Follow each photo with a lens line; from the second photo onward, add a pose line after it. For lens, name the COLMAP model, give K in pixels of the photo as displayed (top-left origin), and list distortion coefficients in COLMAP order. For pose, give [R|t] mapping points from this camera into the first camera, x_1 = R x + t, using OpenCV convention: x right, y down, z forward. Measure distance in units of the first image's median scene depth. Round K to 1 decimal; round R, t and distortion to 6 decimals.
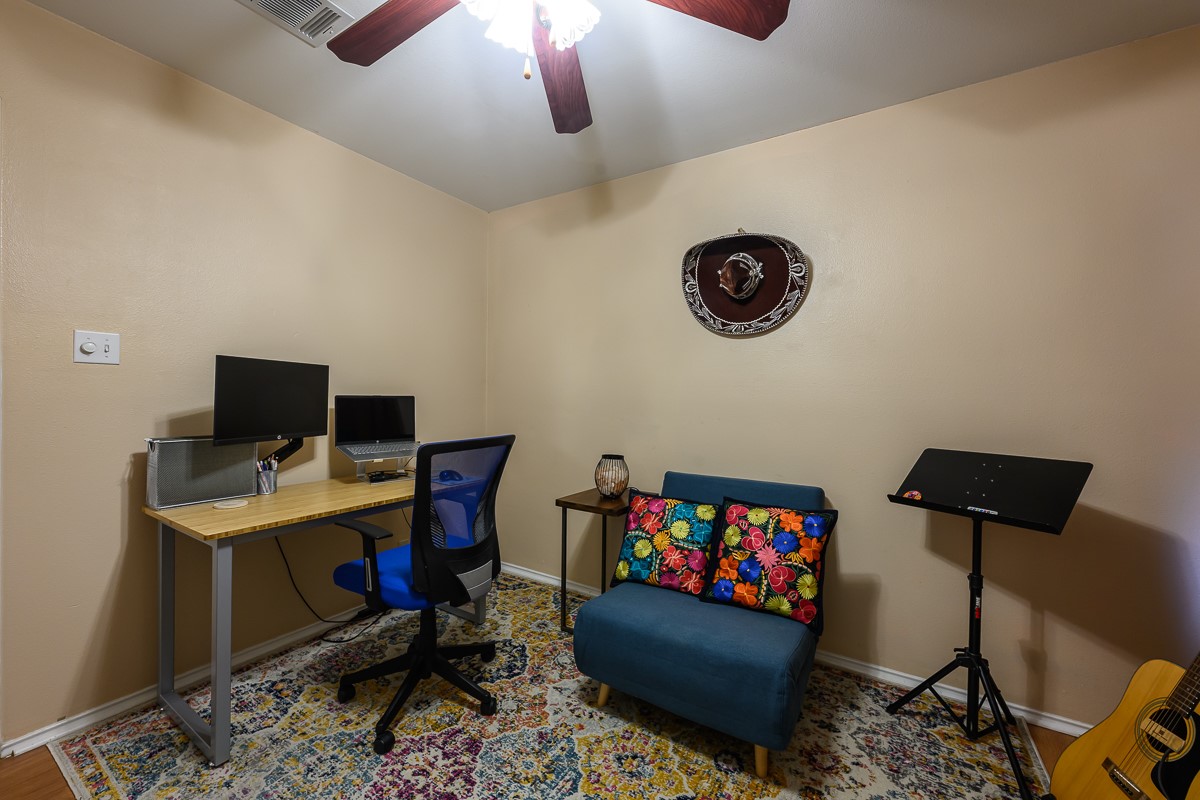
lens RADIAL K [[473.7, 0, 598.2], [0, 473.7, 398.1], [0, 0, 1]] dist [0.000277, -0.000083]
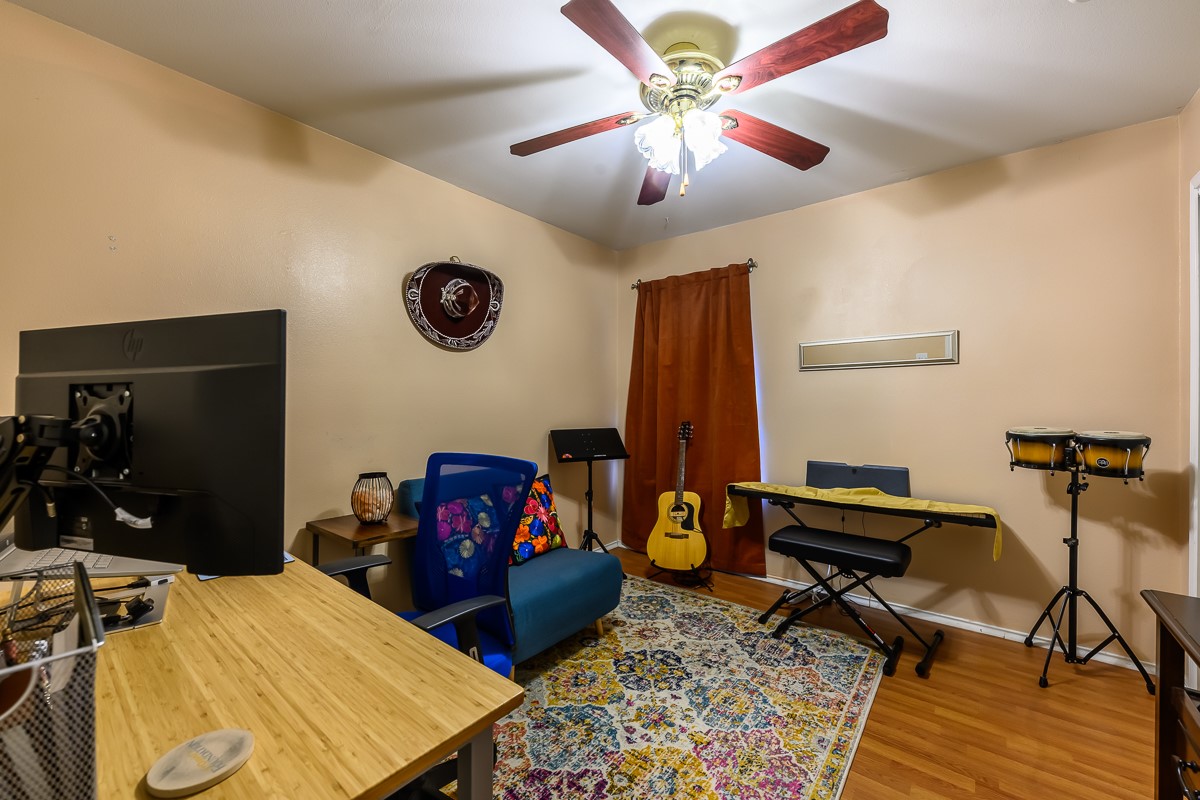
lens RADIAL K [[473.7, 0, 598.2], [0, 473.7, 398.1], [0, 0, 1]] dist [0.000277, -0.000083]
pose [[0.112416, -0.007512, 0.993633, -1.049529], [0.011364, 0.999916, 0.006274, -0.020544], [-0.993596, 0.010586, 0.112492, 0.679655]]
